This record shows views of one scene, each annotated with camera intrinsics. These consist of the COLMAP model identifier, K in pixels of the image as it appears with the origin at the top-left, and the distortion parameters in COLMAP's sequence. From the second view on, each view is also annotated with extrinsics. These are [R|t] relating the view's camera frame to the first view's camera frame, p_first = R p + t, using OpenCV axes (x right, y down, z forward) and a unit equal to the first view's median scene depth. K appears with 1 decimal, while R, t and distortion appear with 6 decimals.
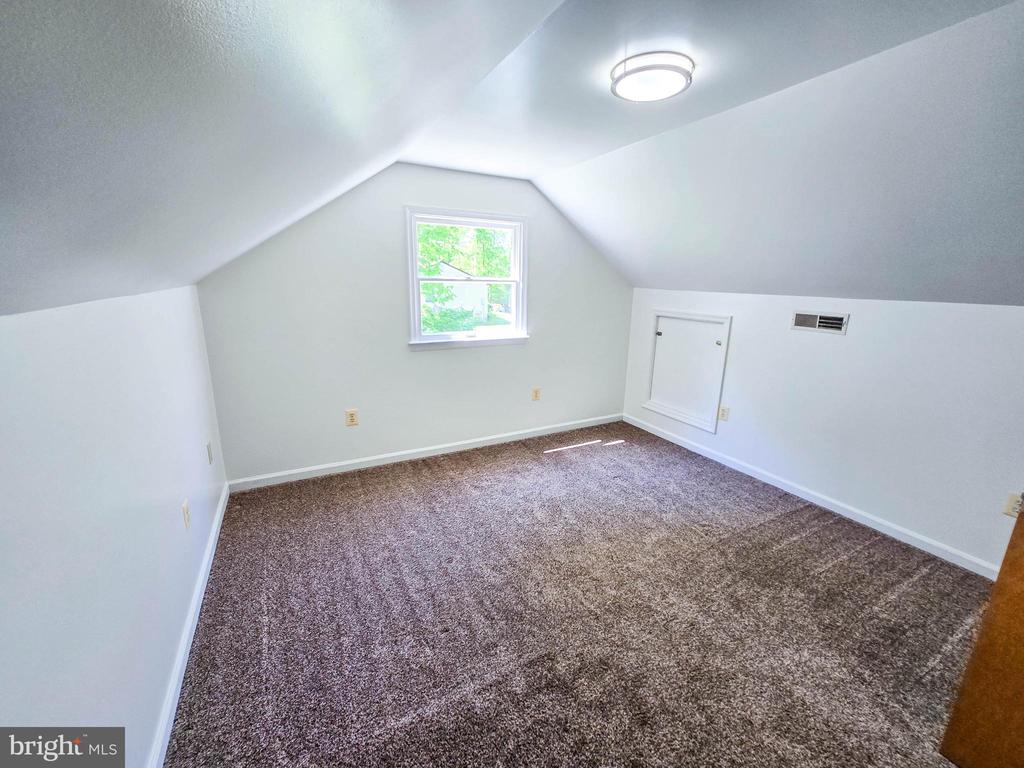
lens RADIAL K [[420.3, 0, 513.6], [0, 420.3, 379.0], [0, 0, 1]] dist [-0.002015, -0.000554]
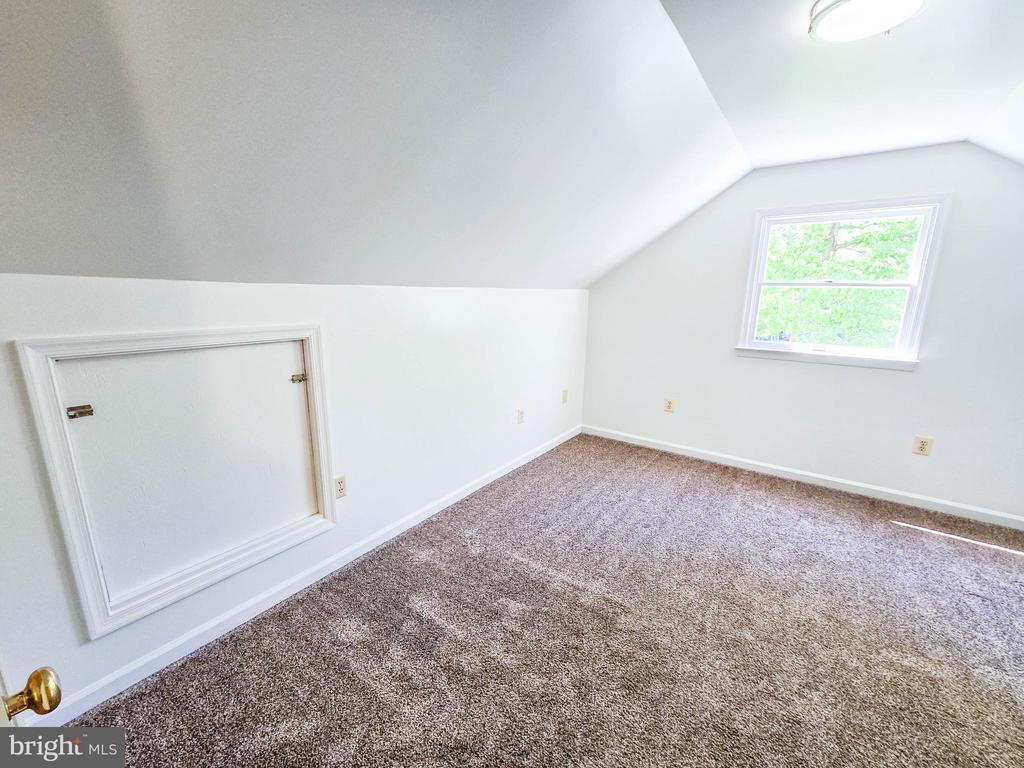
lens RADIAL K [[421.5, 0, 500.7], [0, 421.5, 386.9], [0, 0, 1]] dist [-0.000435, -0.006368]
pose [[0.418436, 0.188425, -0.888486, 0.457607], [-0.217943, 0.970492, 0.103175, 0.027177], [0.881710, 0.150467, 0.447155, 0.069067]]
